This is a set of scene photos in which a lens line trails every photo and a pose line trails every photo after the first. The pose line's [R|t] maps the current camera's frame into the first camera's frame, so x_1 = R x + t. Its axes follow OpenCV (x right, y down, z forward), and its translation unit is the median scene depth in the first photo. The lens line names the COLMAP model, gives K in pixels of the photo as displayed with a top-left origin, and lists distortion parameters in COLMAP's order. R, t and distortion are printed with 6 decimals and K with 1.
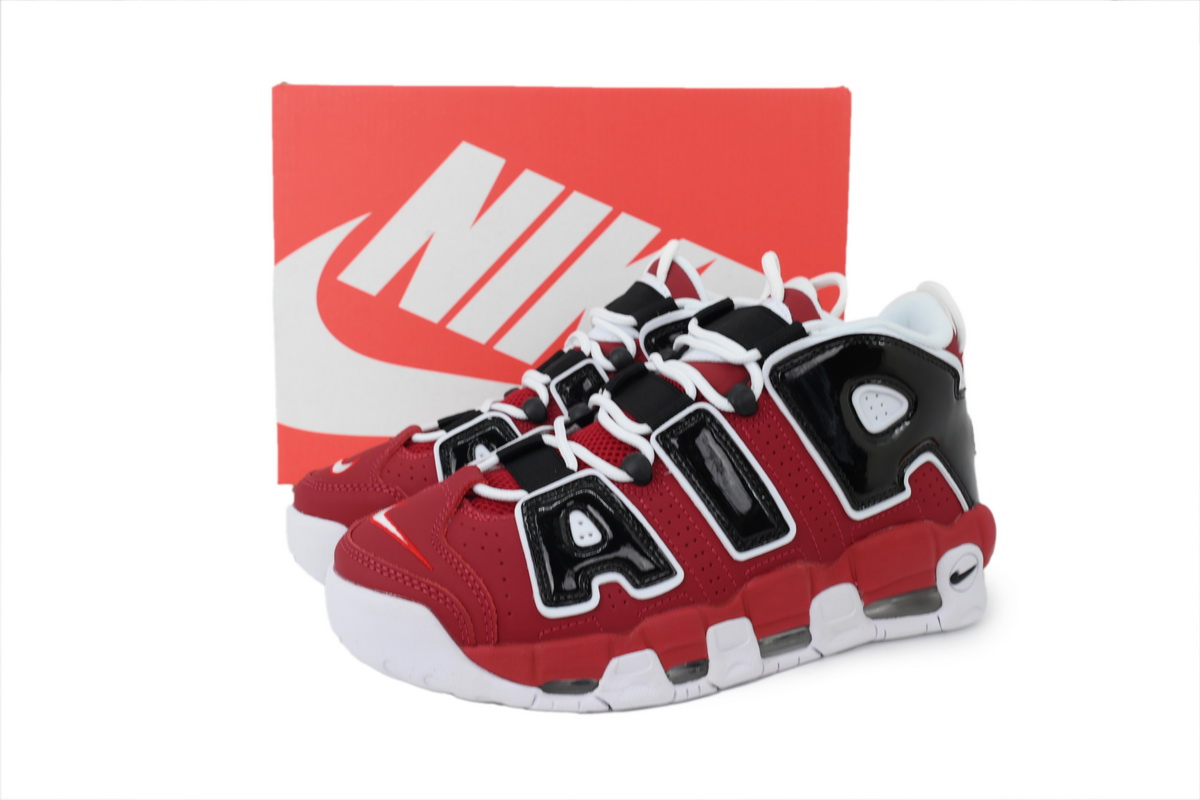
lens RADIAL K [[1041.4, 0, 600.0], [0, 1041.4, 400.0], [0, 0, 1]] dist [-0.001632, -0.000428]
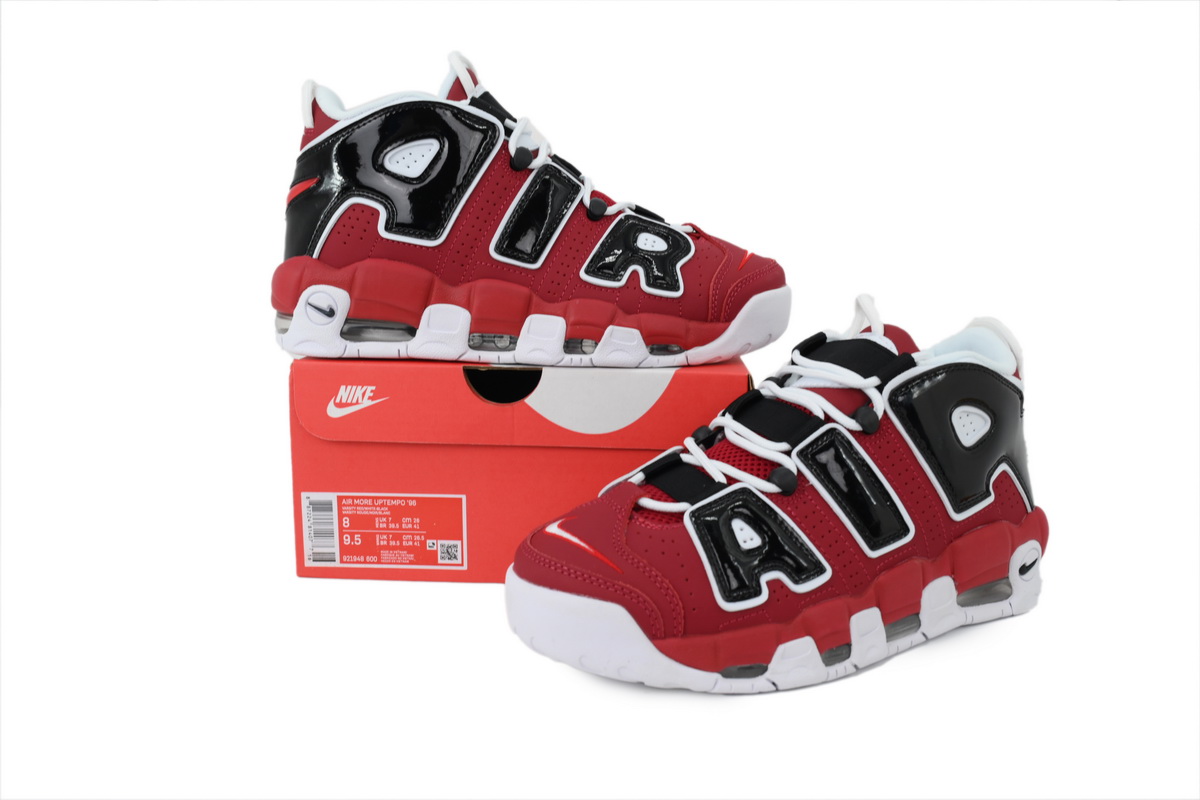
lens RADIAL K [[1041.4, 0, 600.0], [0, 1041.4, 400.0], [0, 0, 1]] dist [-0.001632, -0.000428]
pose [[0.991640, -0.010542, 0.128603, -0.310623], [0.013372, 0.999687, -0.021155, -0.002081], [-0.128339, 0.022698, 0.991471, -0.119453]]
